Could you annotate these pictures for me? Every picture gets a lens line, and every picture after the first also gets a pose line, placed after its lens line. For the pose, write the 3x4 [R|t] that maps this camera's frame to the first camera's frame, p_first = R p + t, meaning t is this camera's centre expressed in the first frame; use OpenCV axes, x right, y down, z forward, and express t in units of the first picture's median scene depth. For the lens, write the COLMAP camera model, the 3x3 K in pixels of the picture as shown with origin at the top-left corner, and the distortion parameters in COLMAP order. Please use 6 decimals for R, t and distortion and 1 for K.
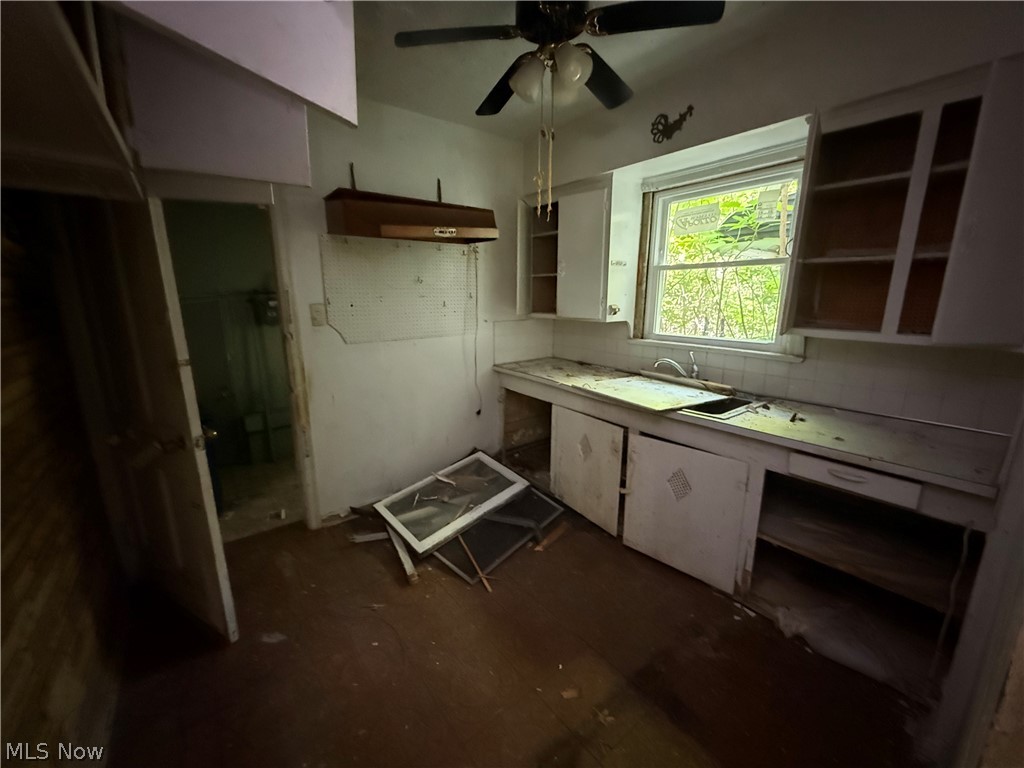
lens RADIAL K [[409.5, 0, 512.0], [0, 409.5, 384.0], [0, 0, 1]] dist [-0.000932, -0.000185]
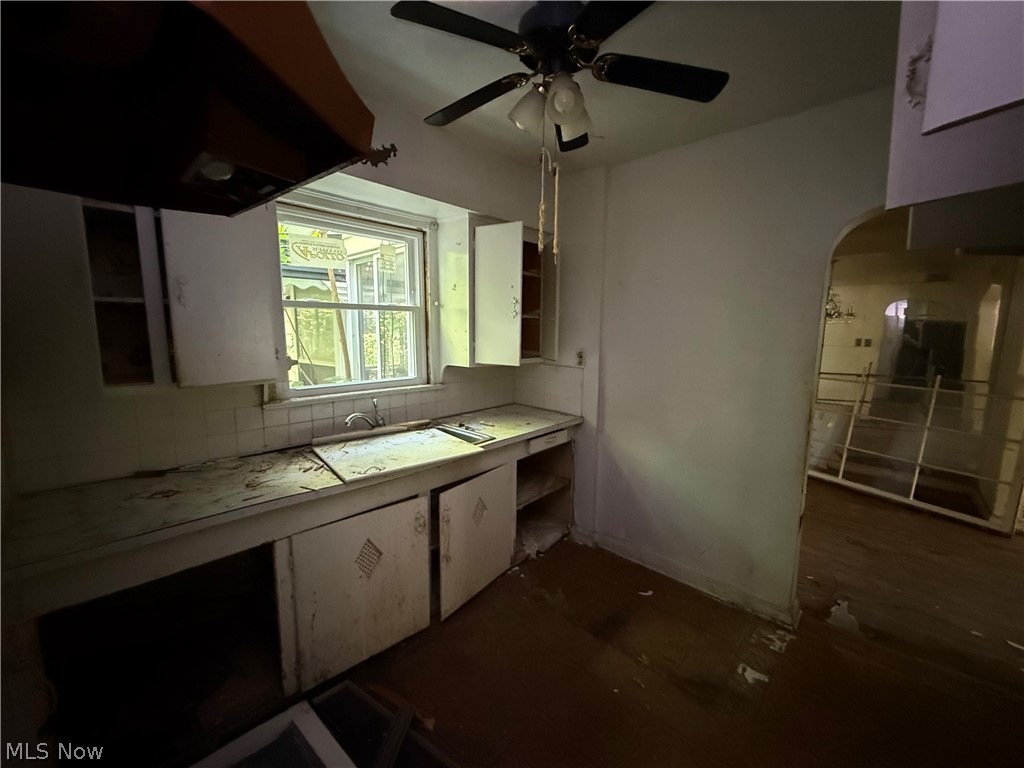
lens RADIAL K [[411.2, 0, 512.0], [0, 411.2, 384.0], [0, 0, 1]] dist [0.029395, -0.000051]
pose [[-0.158631, -0.139769, 0.977395, -0.603700], [0.199681, 0.964932, 0.170395, -0.241342], [-0.966935, 0.222197, -0.125159, 0.933237]]
